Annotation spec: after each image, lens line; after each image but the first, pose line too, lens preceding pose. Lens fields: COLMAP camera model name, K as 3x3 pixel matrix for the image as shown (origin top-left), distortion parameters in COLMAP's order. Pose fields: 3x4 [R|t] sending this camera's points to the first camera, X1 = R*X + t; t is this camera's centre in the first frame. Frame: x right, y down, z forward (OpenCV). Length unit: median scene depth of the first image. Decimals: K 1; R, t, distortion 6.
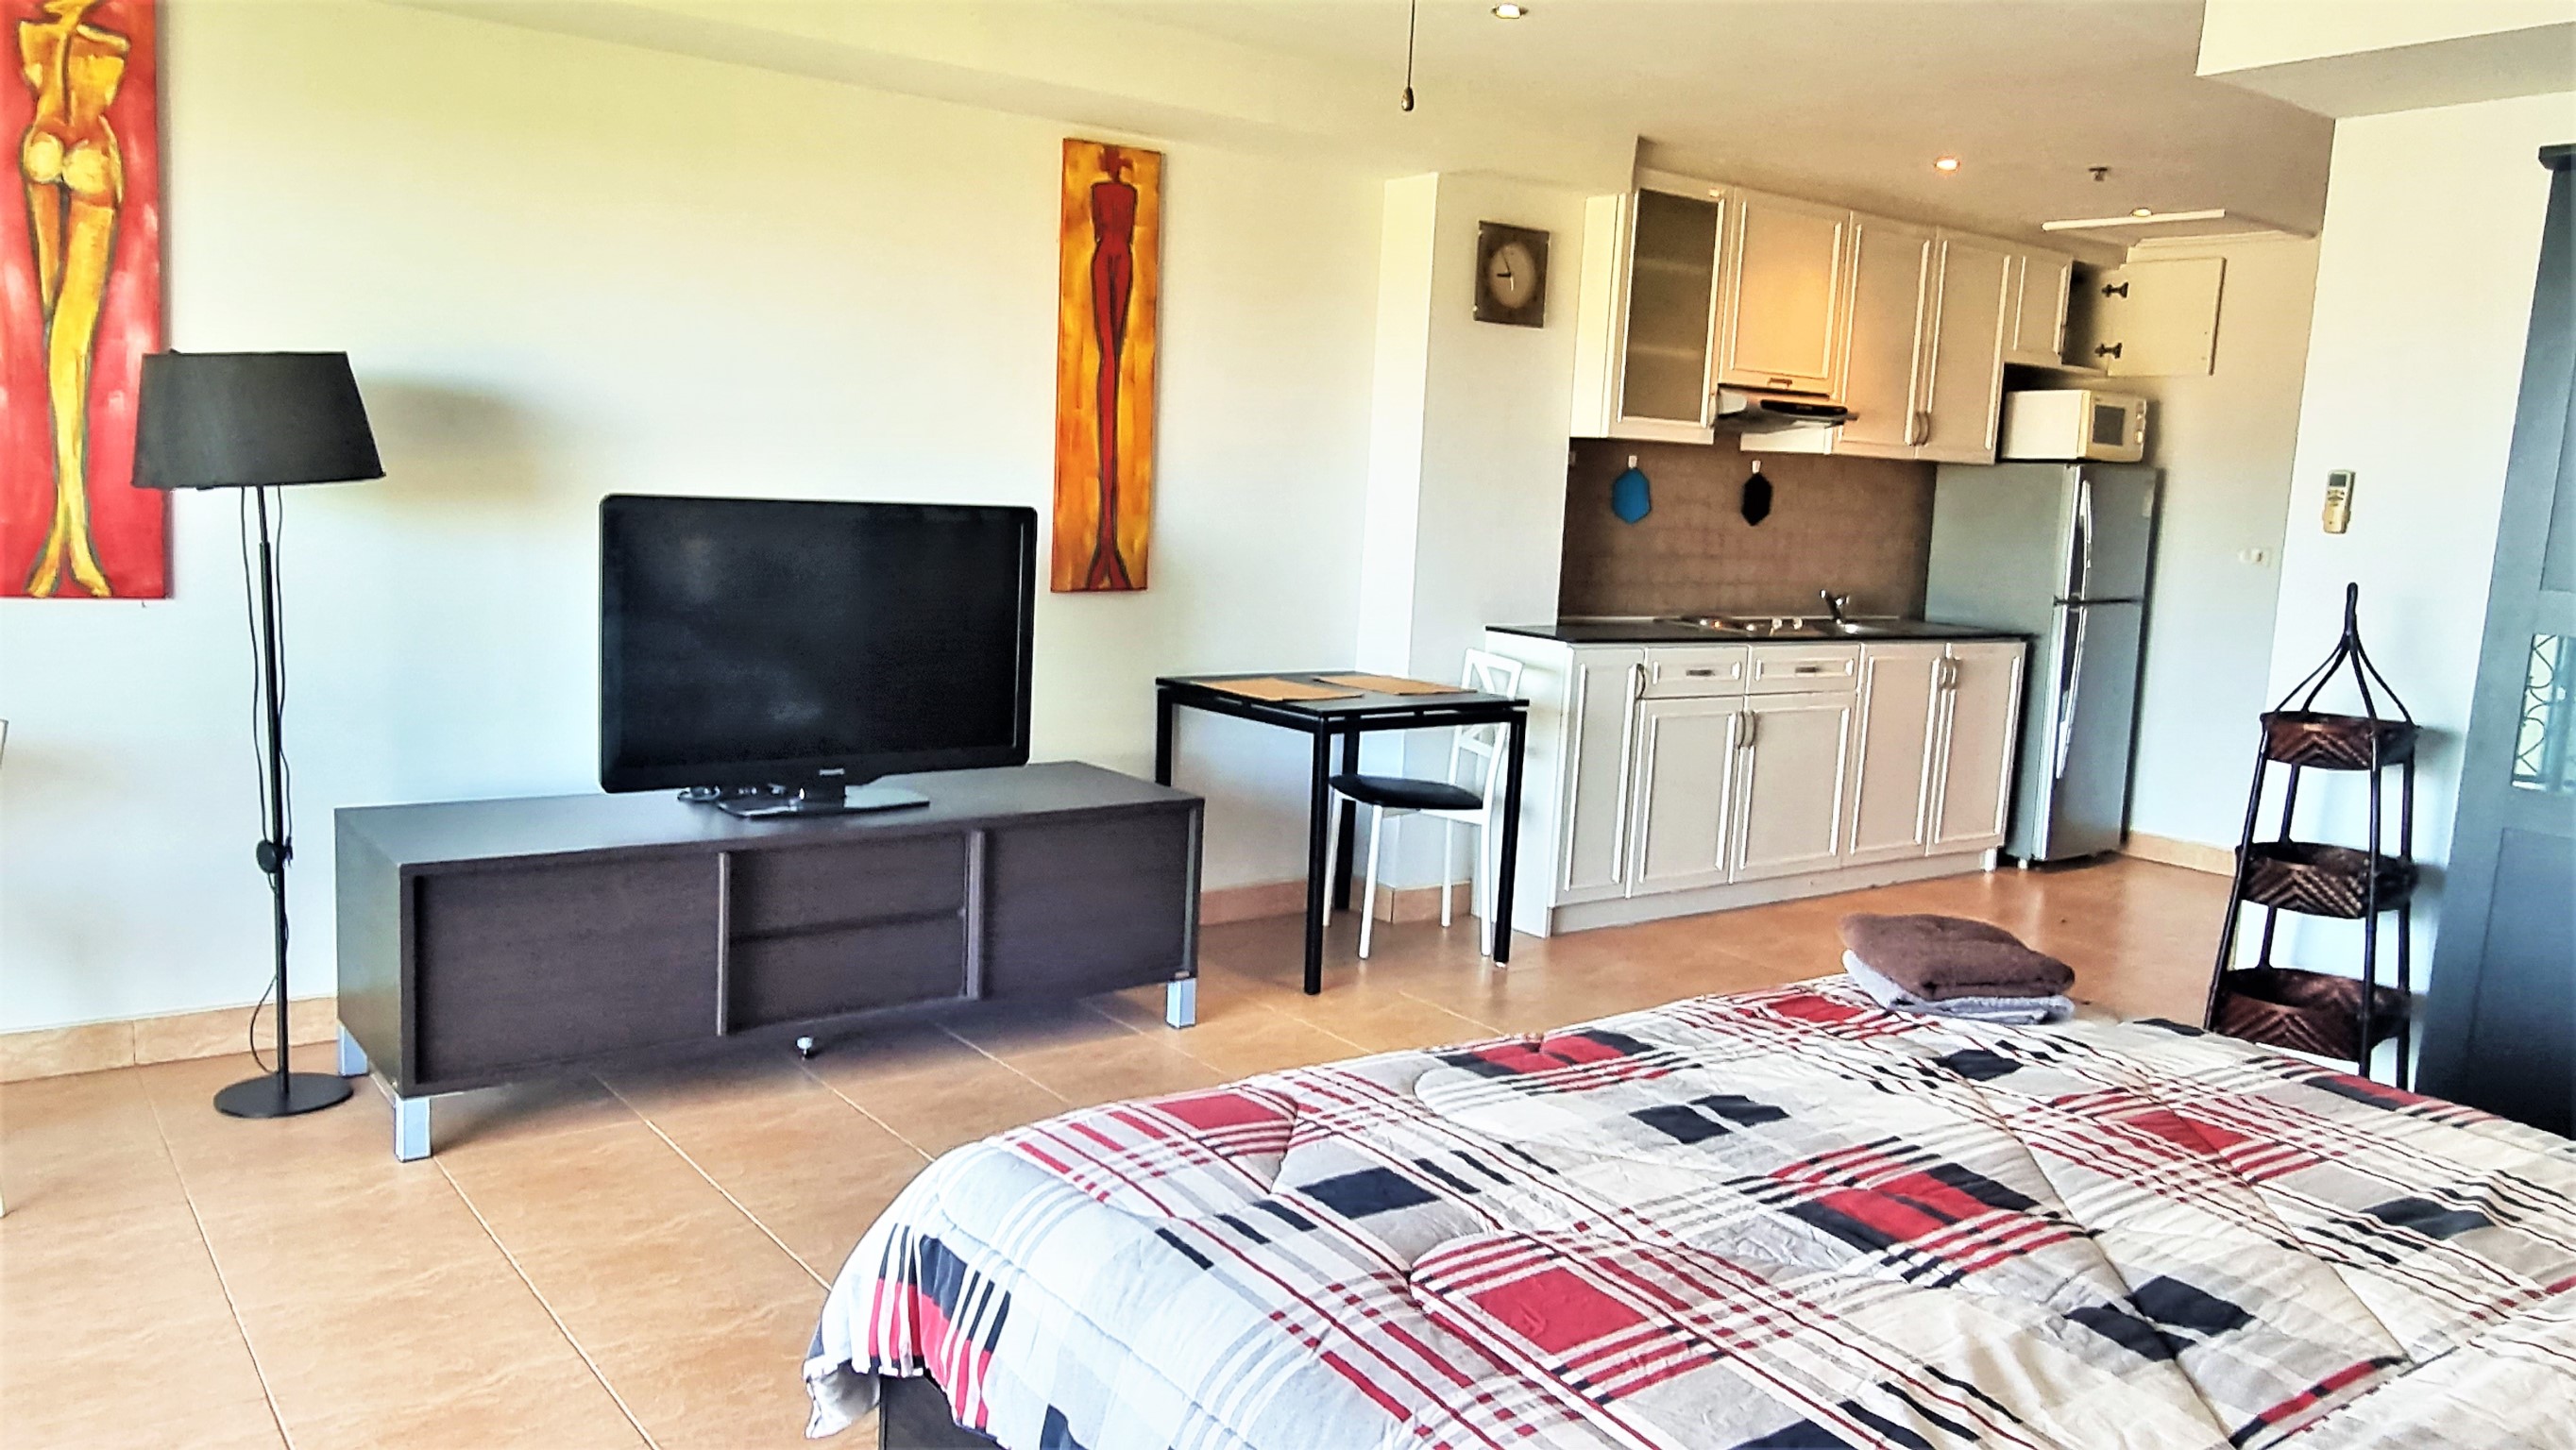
lens RADIAL K [[1841.8, 0, 1246.3], [0, 1841.8, 714.6], [0, 0, 1]] dist [-0.001413, 0.003591]
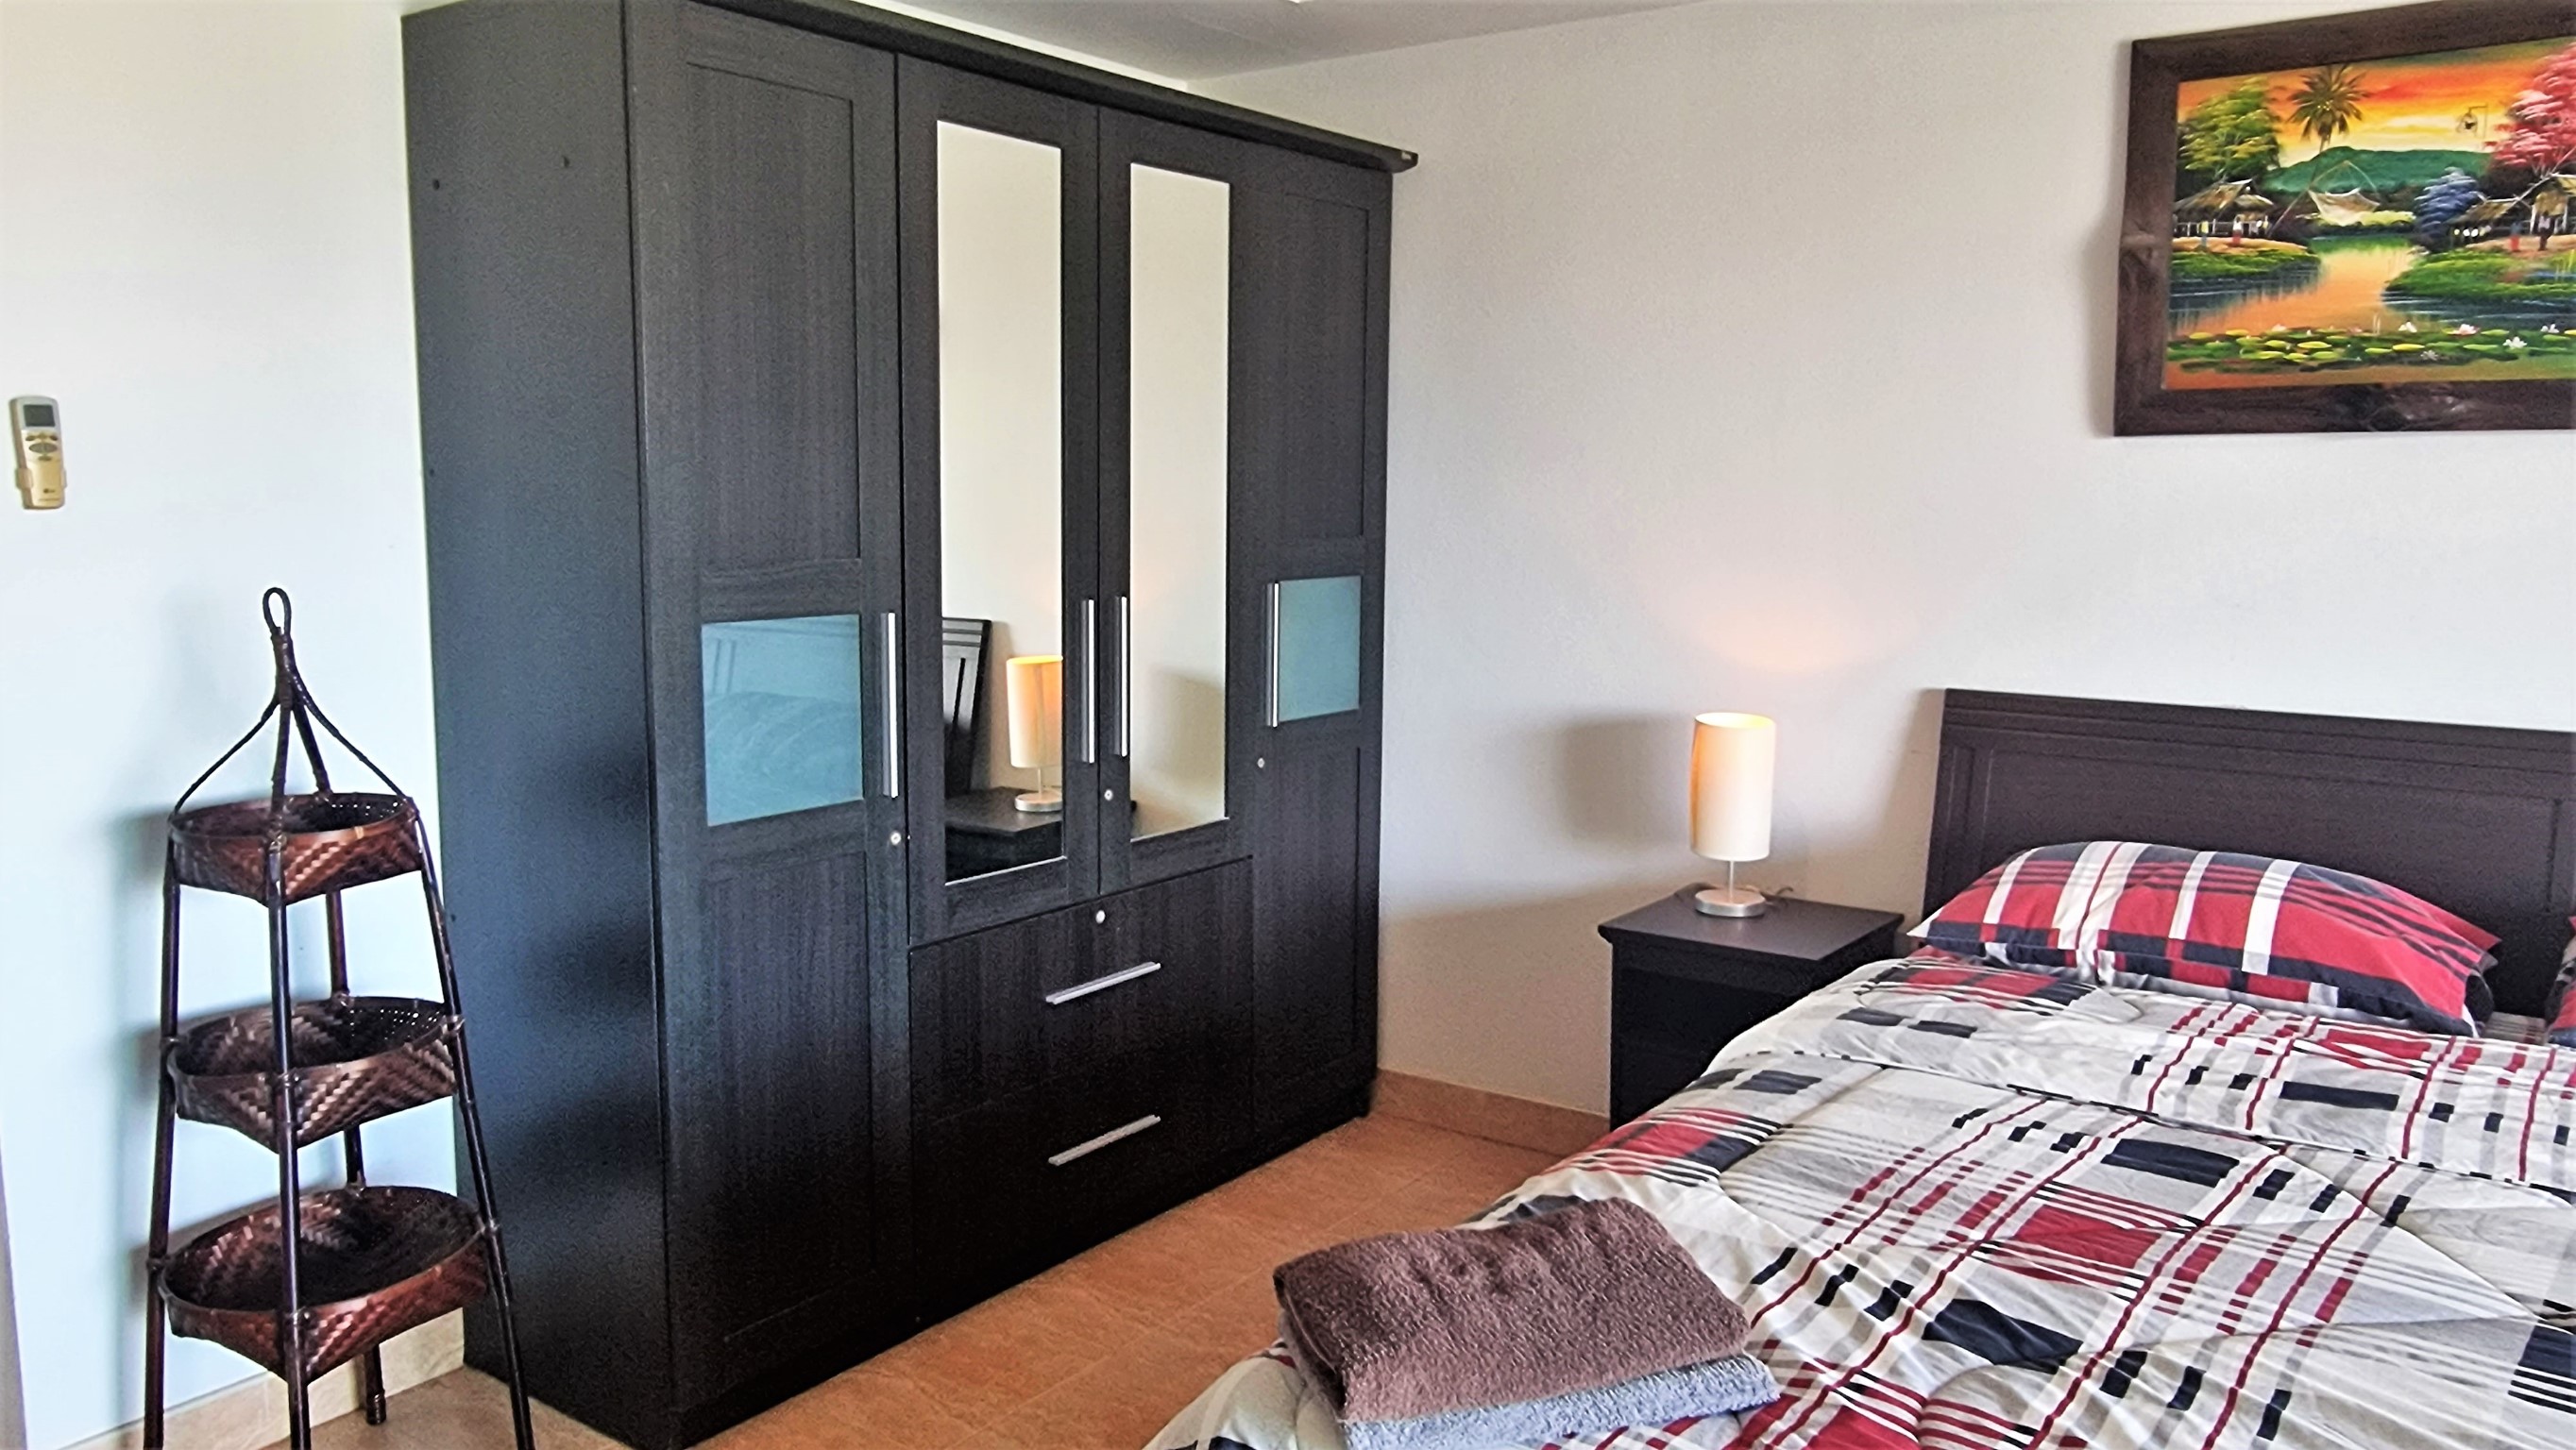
lens RADIAL K [[1841.8, 0, 1277.7], [0, 1841.8, 702.3], [0, 0, 1]] dist [-0.001413, 0.003591]
pose [[-0.300900, -0.172241, 0.937972, -0.064456], [0.109159, 0.970869, 0.213300, -0.119049], [-0.947388, 0.166570, -0.273333, 0.796224]]
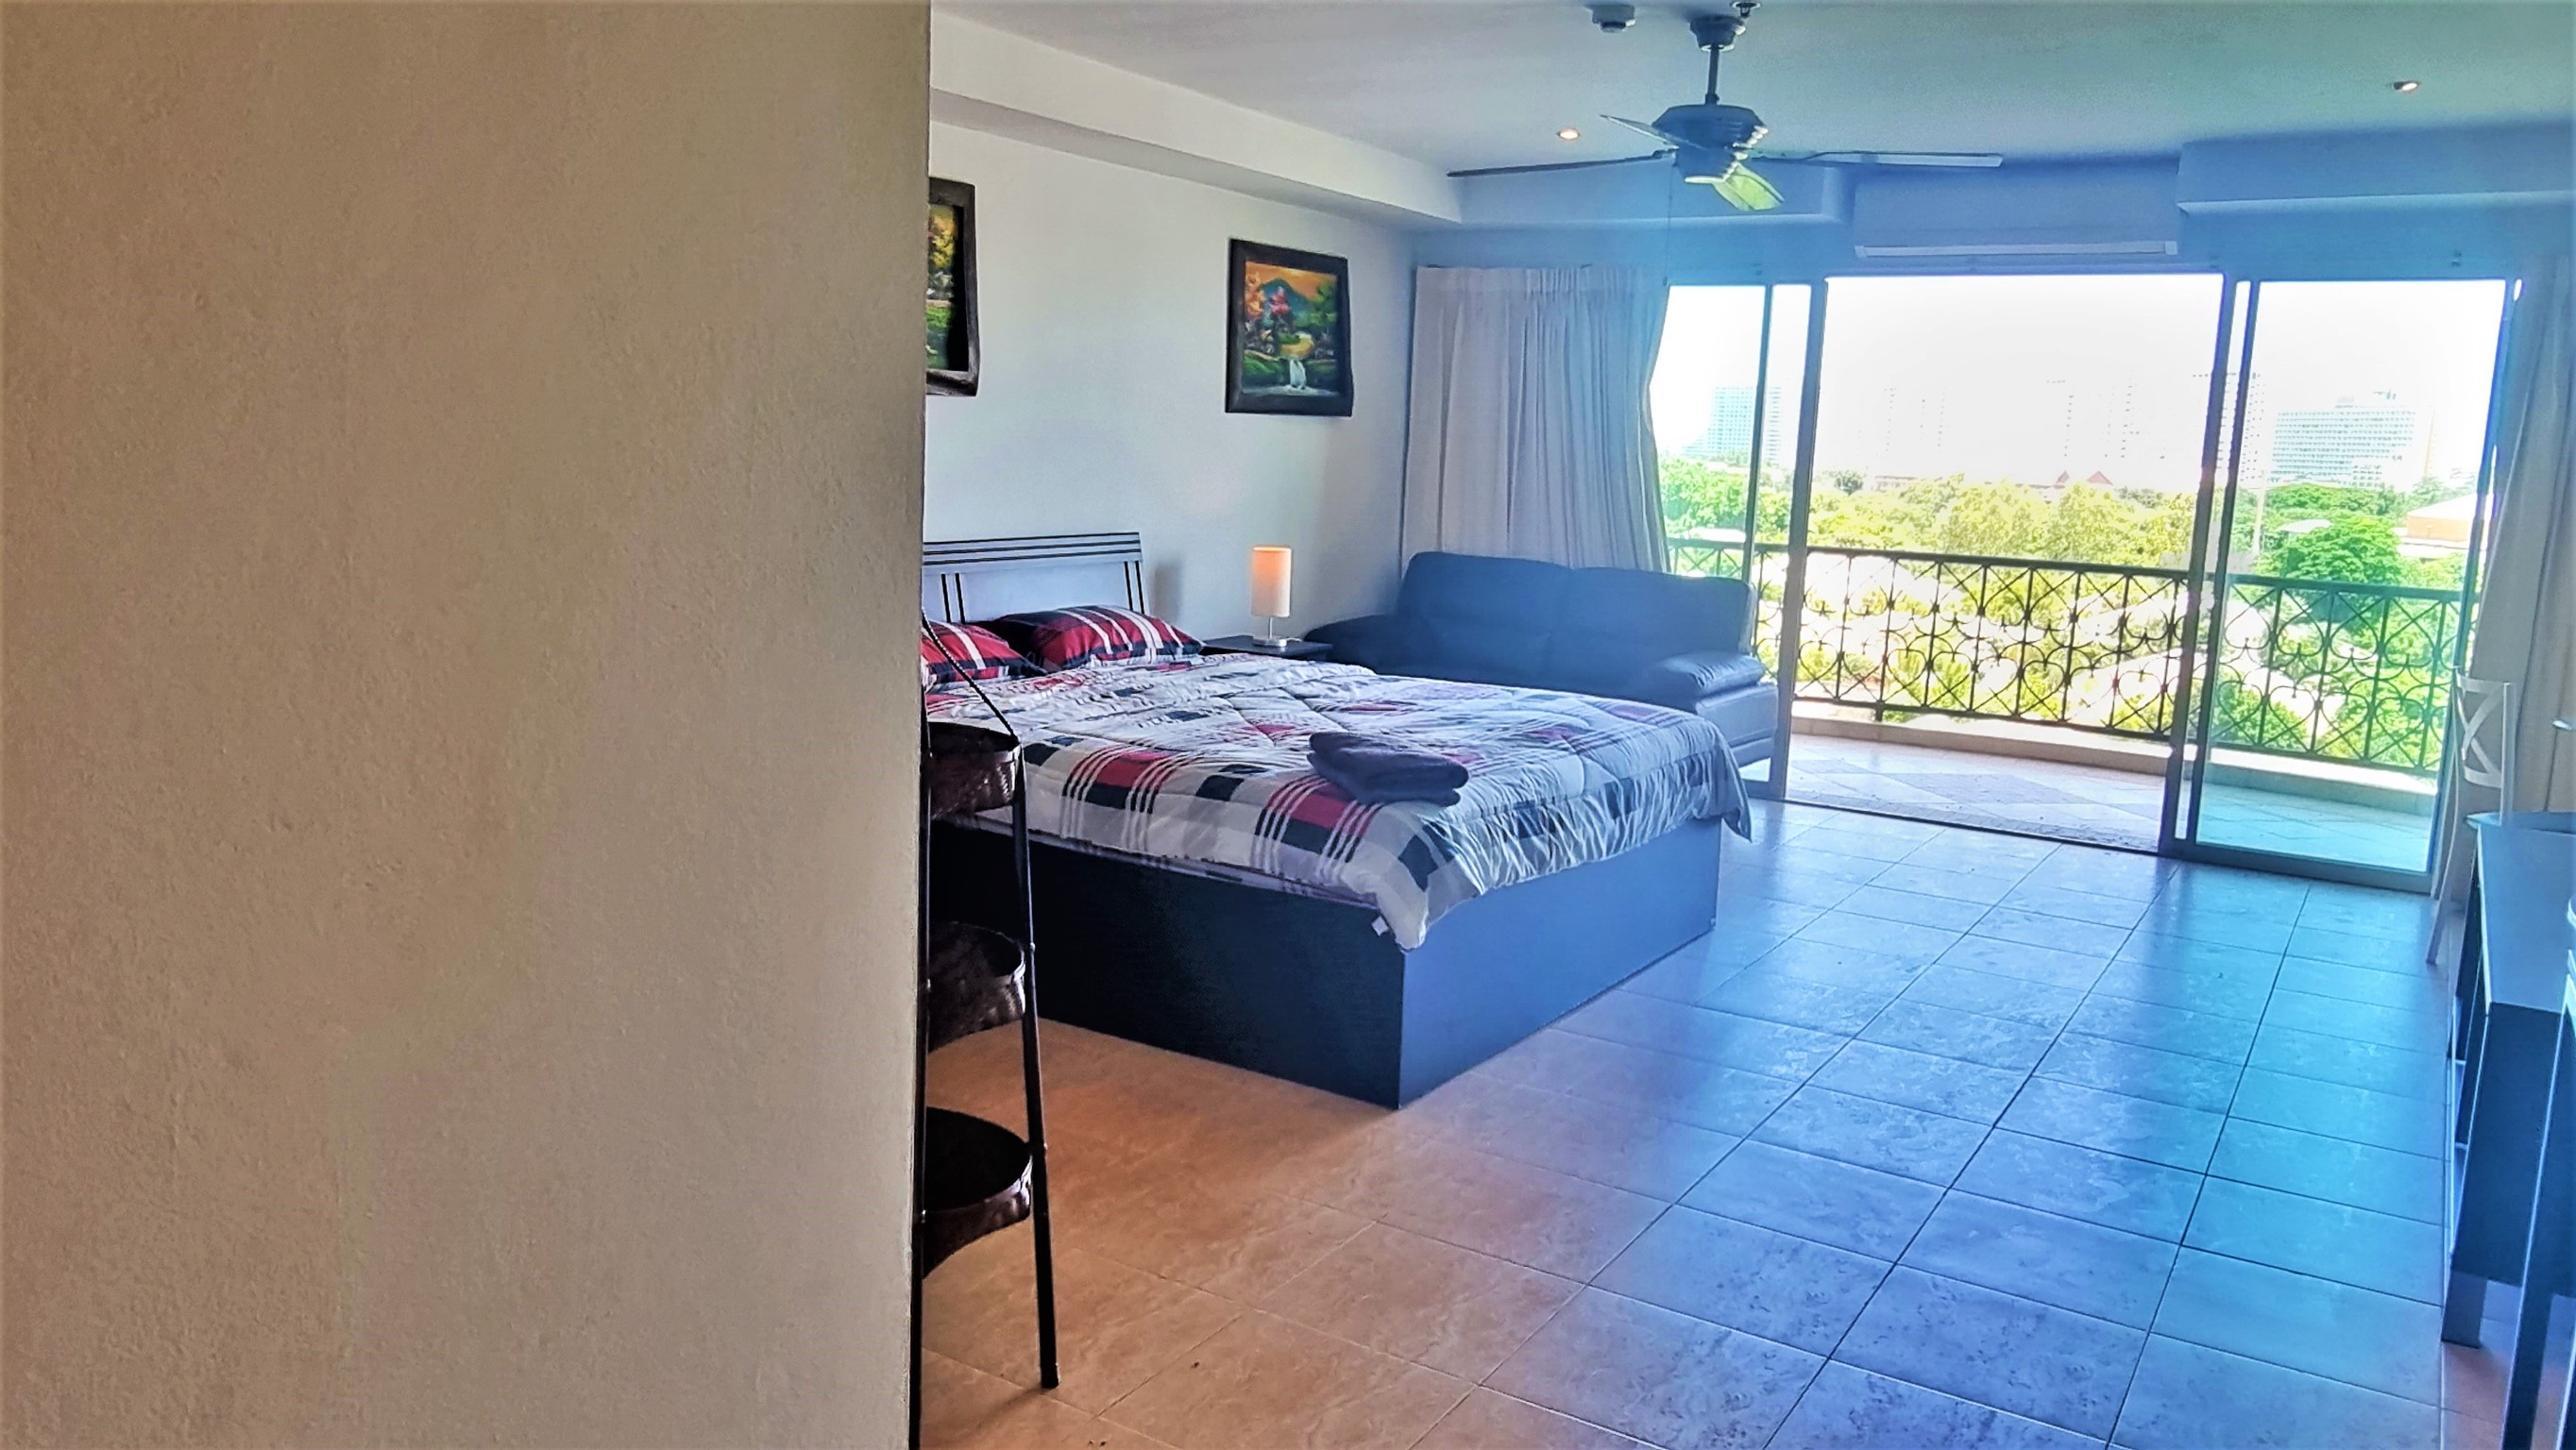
lens RADIAL K [[1841.8, 0, 1262.4], [0, 1841.8, 700.9], [0, 0, 1]] dist [-0.001413, 0.003591]
pose [[-0.933186, -0.034391, -0.357744, 0.662839], [-0.130721, 0.959711, 0.248730, -0.173484], [0.334777, 0.278876, -0.900085, 1.506734]]
